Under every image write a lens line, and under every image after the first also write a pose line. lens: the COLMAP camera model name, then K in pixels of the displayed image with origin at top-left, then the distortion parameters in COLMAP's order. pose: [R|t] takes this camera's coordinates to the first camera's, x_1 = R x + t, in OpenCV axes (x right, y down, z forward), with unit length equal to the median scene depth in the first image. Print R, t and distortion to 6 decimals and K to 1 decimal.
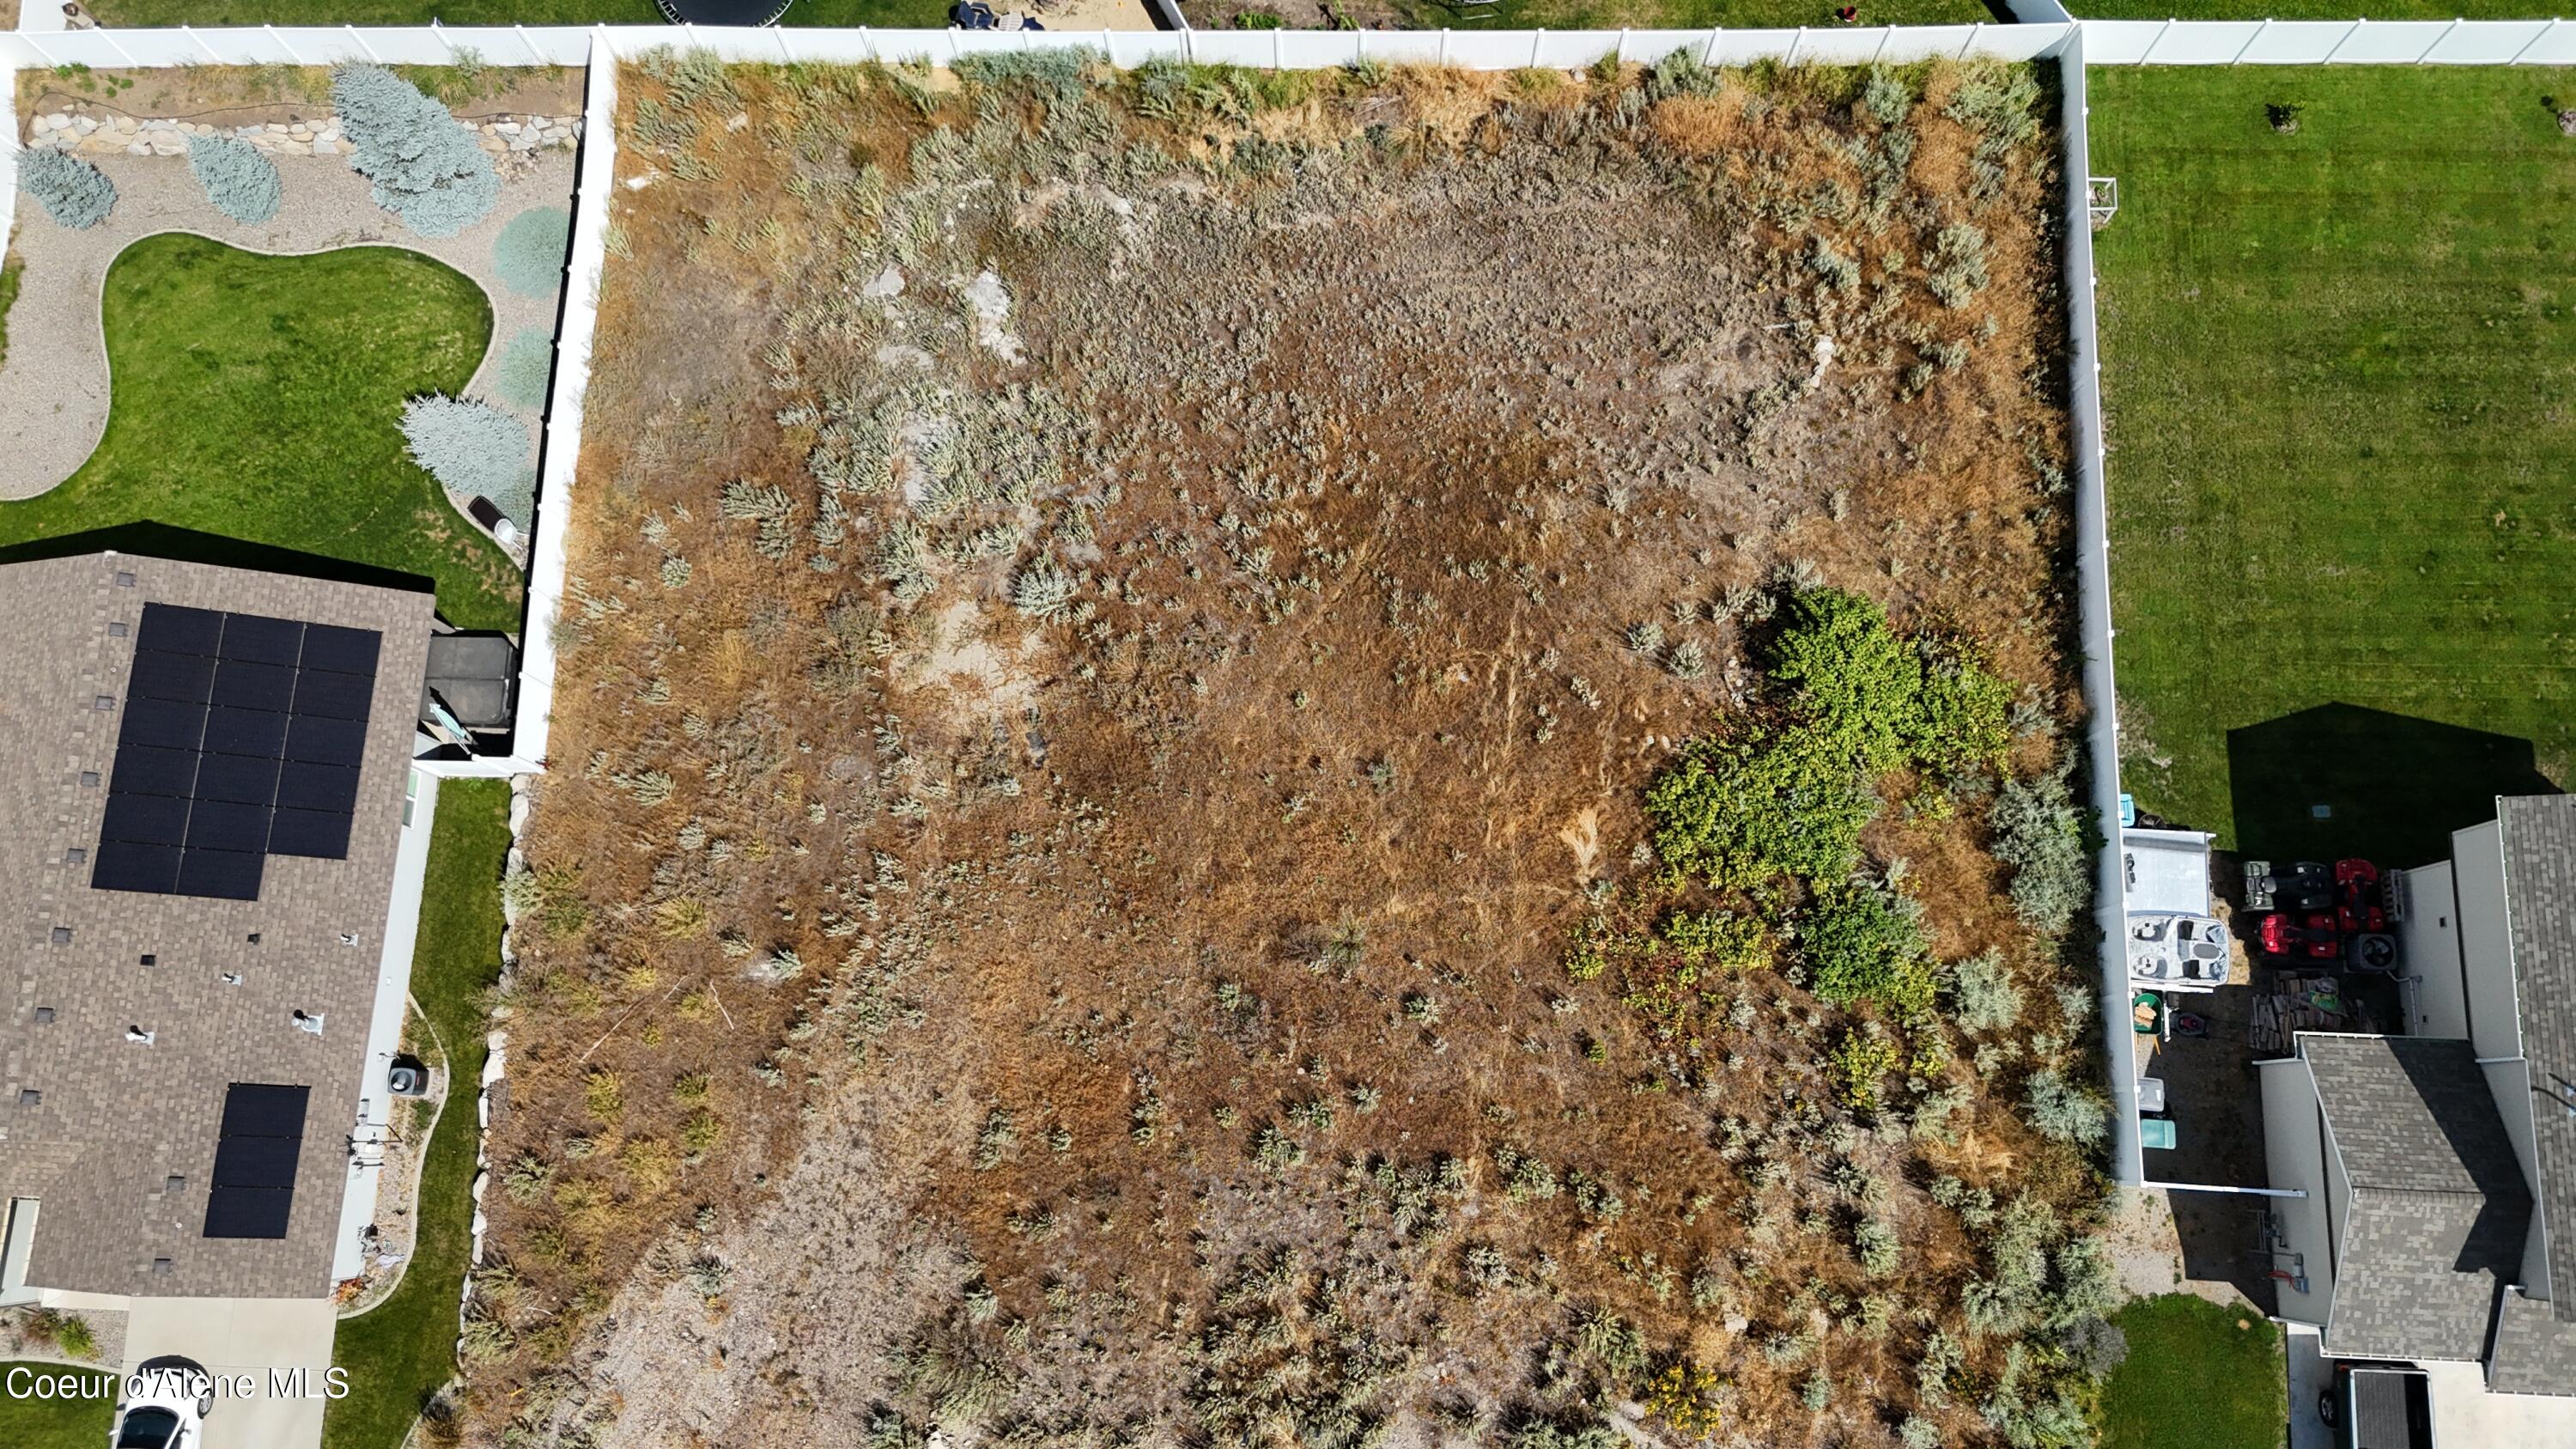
lens RADIAL K [[1901.6, 0, 1284.3], [0, 1901.6, 720.6], [0, 0, 1]] dist [0.058303, -0.050439]
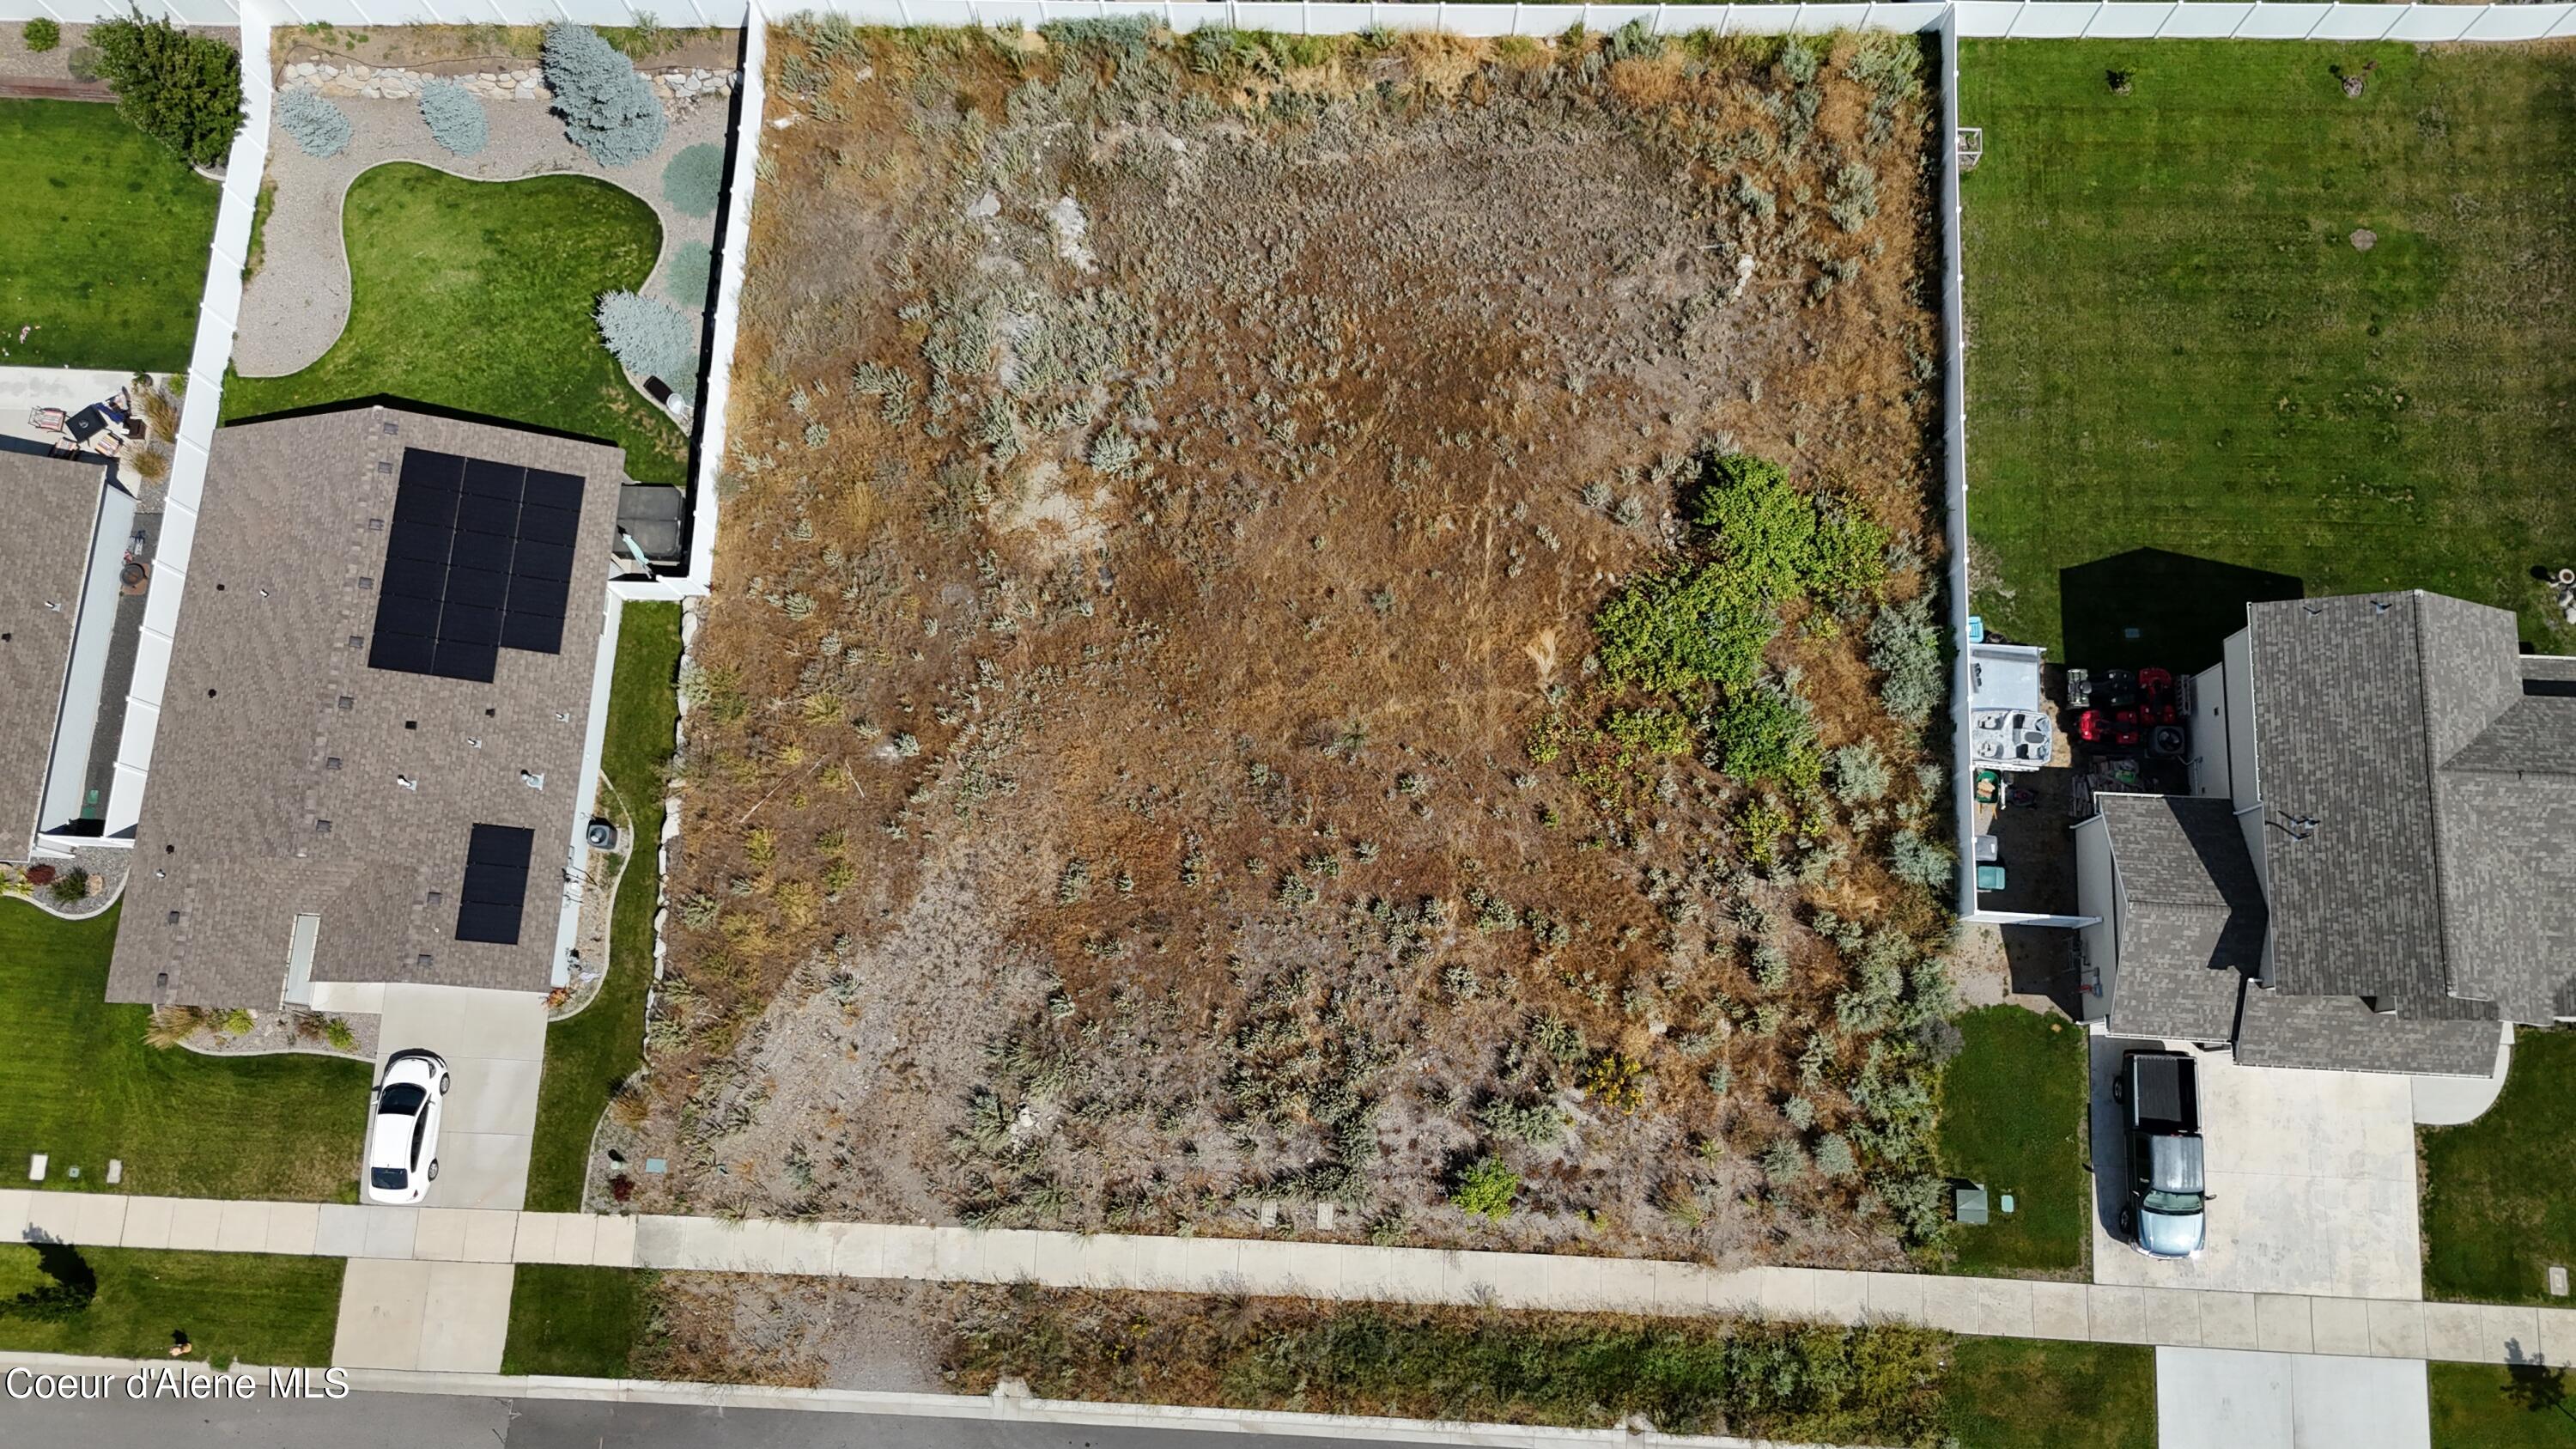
lens RADIAL K [[1913.4, 0, 1282.7], [0, 1913.4, 720.5], [0, 0, 1]] dist [0.067743, -0.068576]
pose [[0.999930, 0.011039, -0.004373, -0.008378], [-0.011041, 0.999939, -0.000280, 0.108382], [0.004369, 0.000329, 0.999990, -0.256229]]
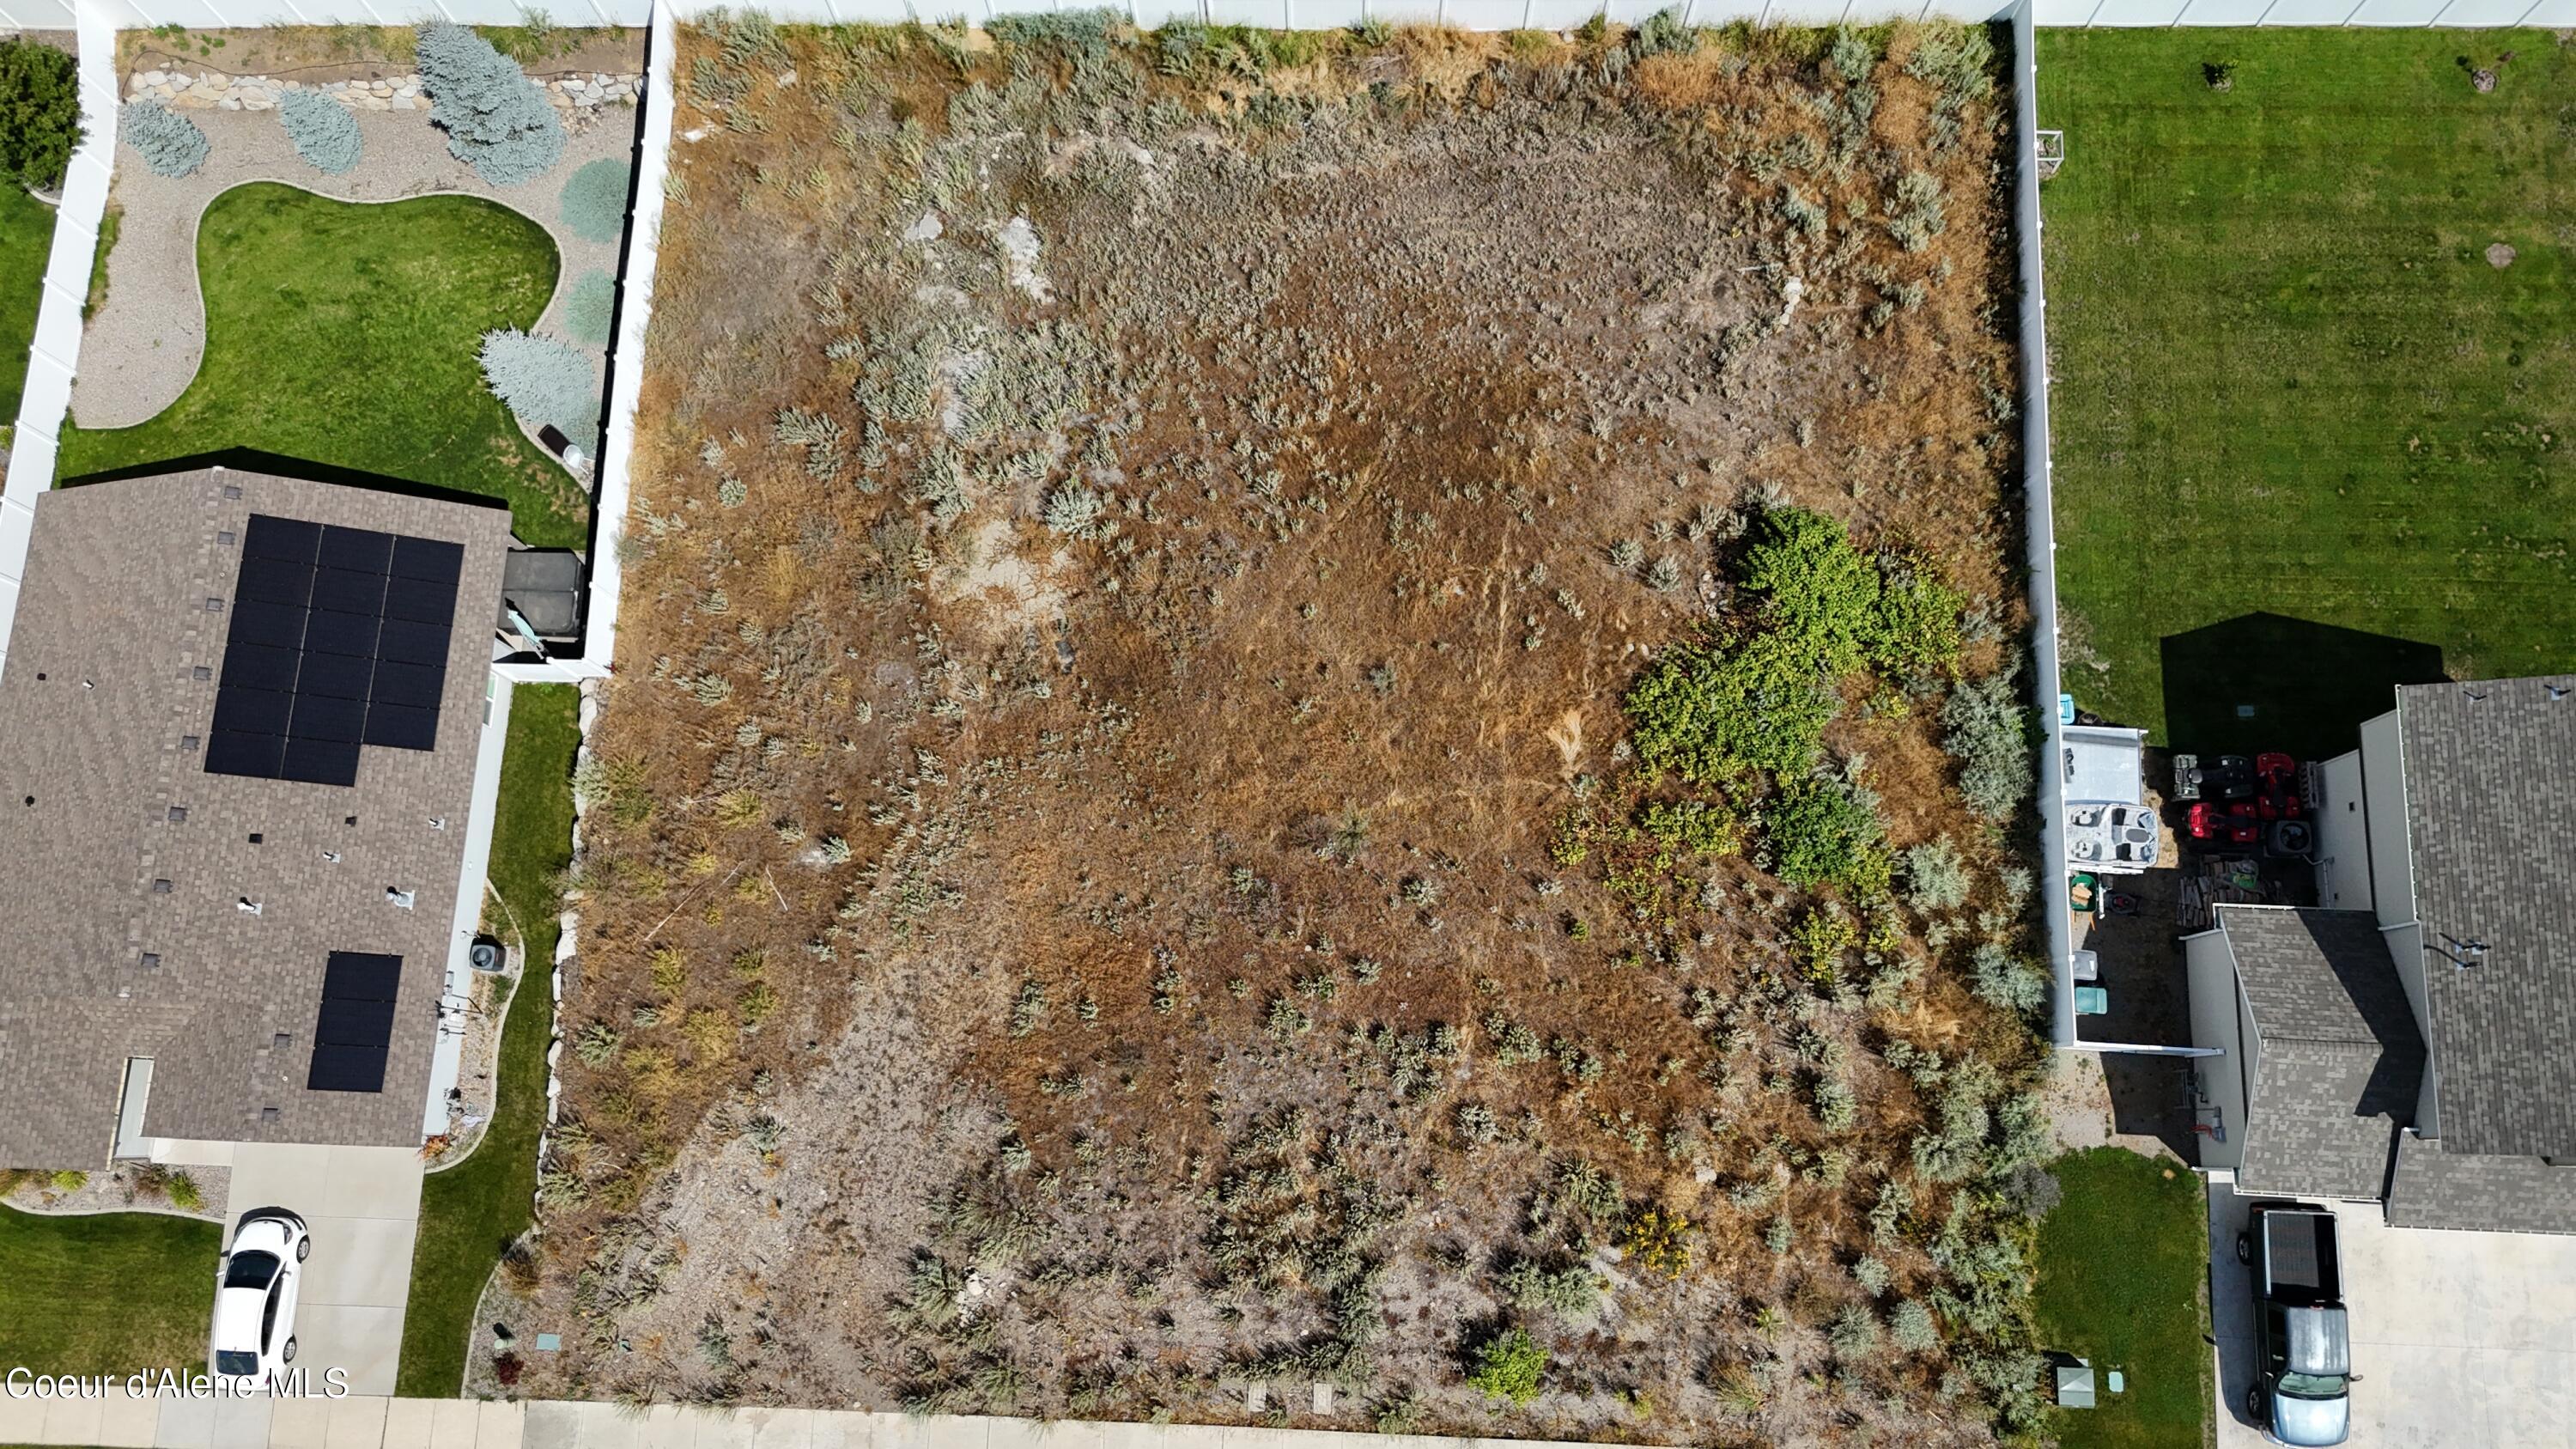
lens RADIAL K [[1901.6, 0, 1284.3], [0, 1901.6, 720.6], [0, 0, 1]] dist [0.058303, -0.050439]
pose [[0.999997, 0.002293, -0.000993, -0.004118], [-0.002292, 0.999997, 0.001214, 0.051401], [0.000996, -0.001212, 0.999999, -0.086402]]
